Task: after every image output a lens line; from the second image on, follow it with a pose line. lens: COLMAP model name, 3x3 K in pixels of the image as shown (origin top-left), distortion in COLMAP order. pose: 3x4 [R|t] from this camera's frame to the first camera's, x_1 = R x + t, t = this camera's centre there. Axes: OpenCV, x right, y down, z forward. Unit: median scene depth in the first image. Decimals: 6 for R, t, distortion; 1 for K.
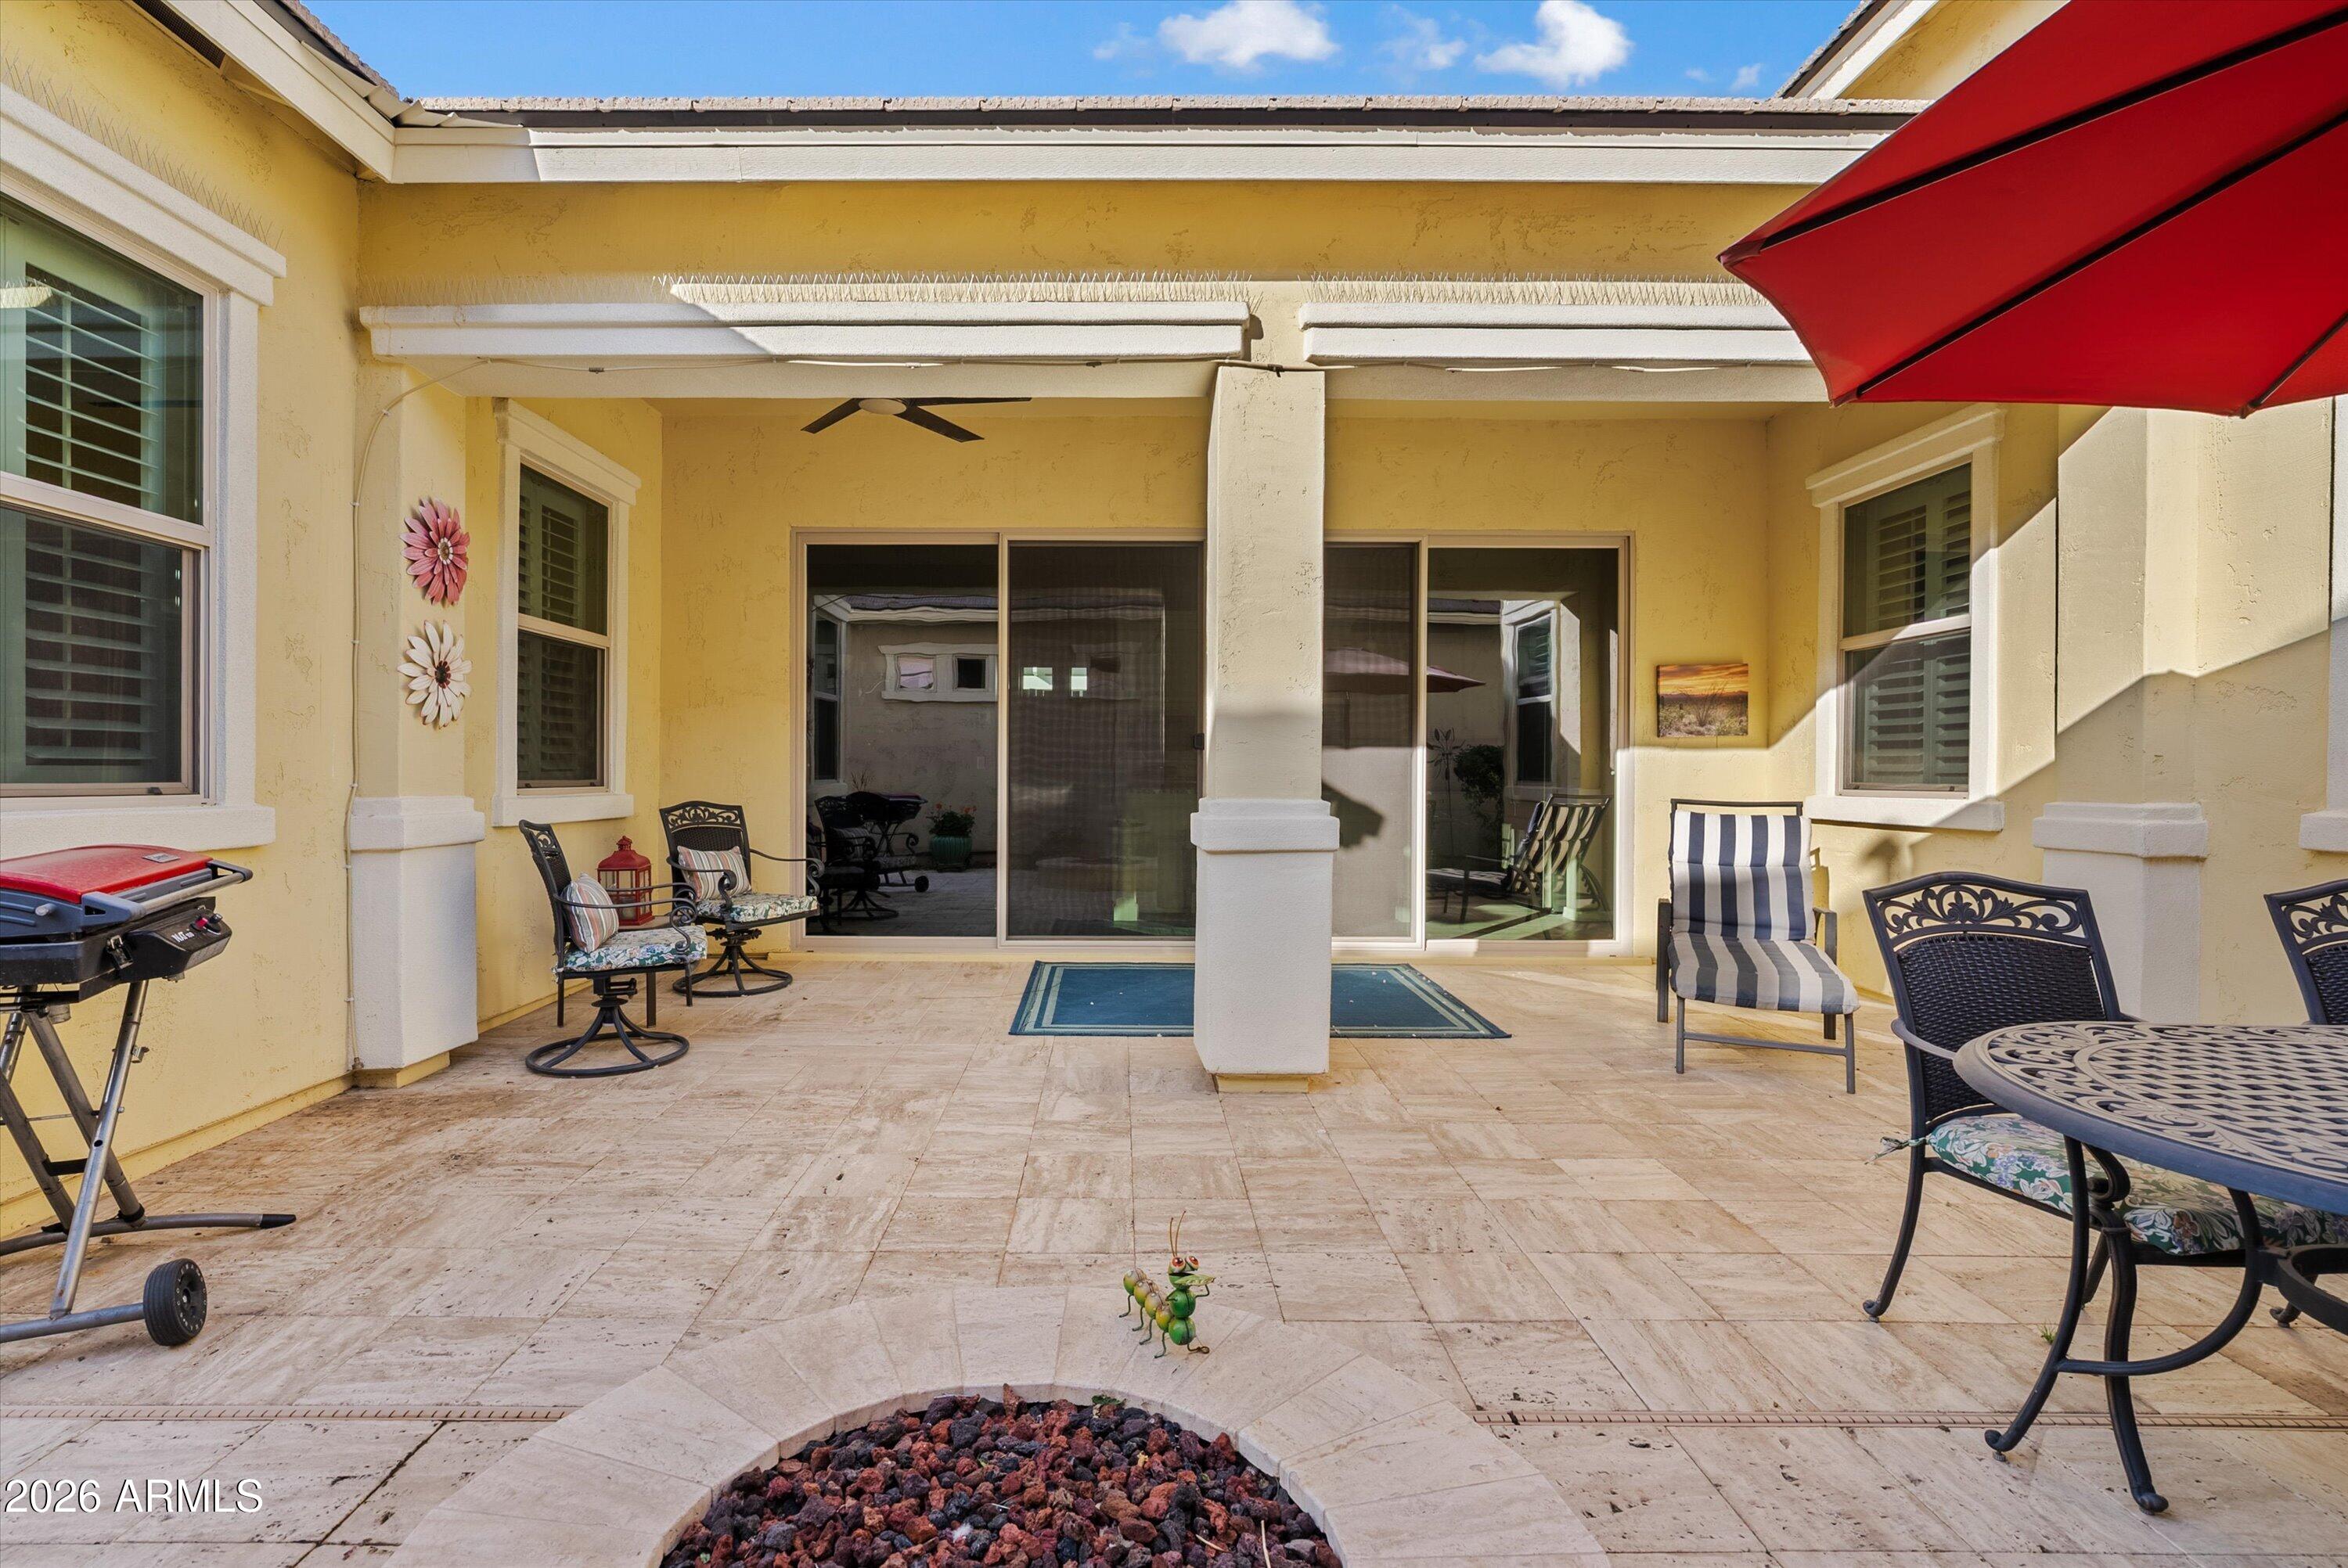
lens RADIAL K [[1139.5, 0, 1181.2], [0, 1139.5, 773.2], [0, 0, 1]] dist [0.003376, 0.000906]
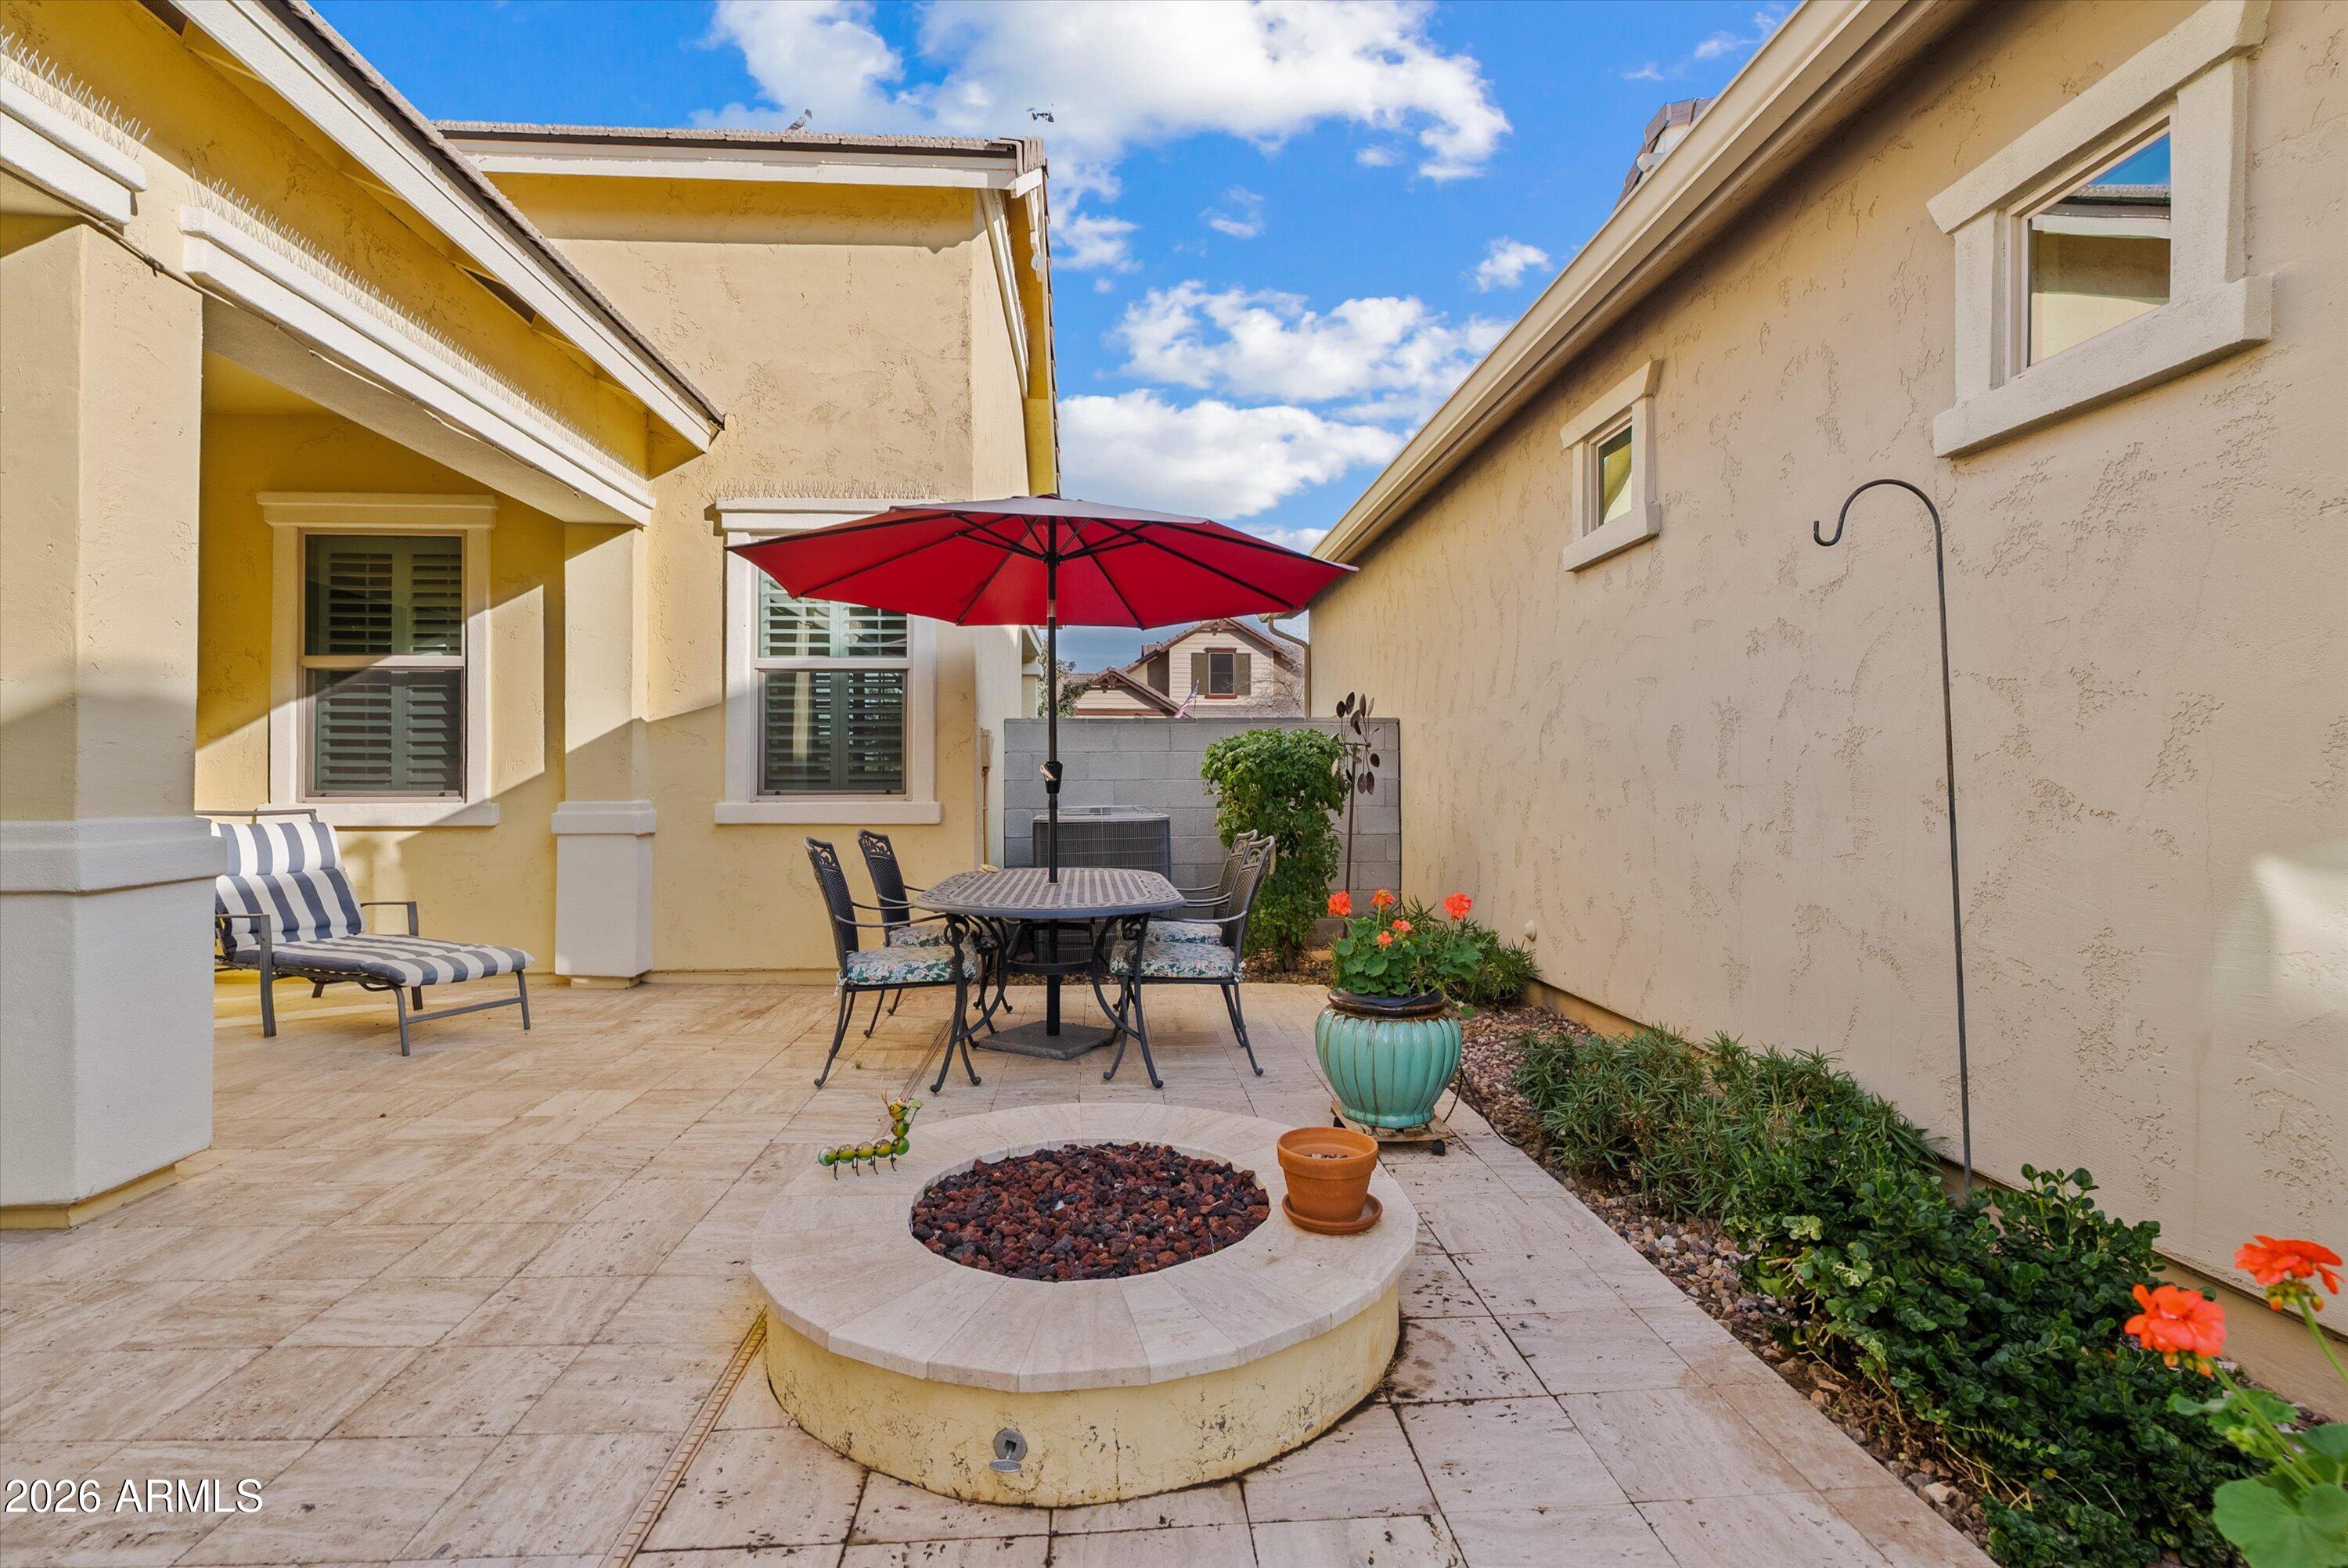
lens RADIAL K [[1139.5, 0, 1178.1], [0, 1139.5, 786.4], [0, 0, 1]] dist [0.003376, 0.000906]
pose [[-0.088456, -0.008060, 0.996047, -0.761954], [0.000025, 0.999967, 0.008094, -0.005283], [-0.996080, 0.000741, -0.088453, 0.373743]]
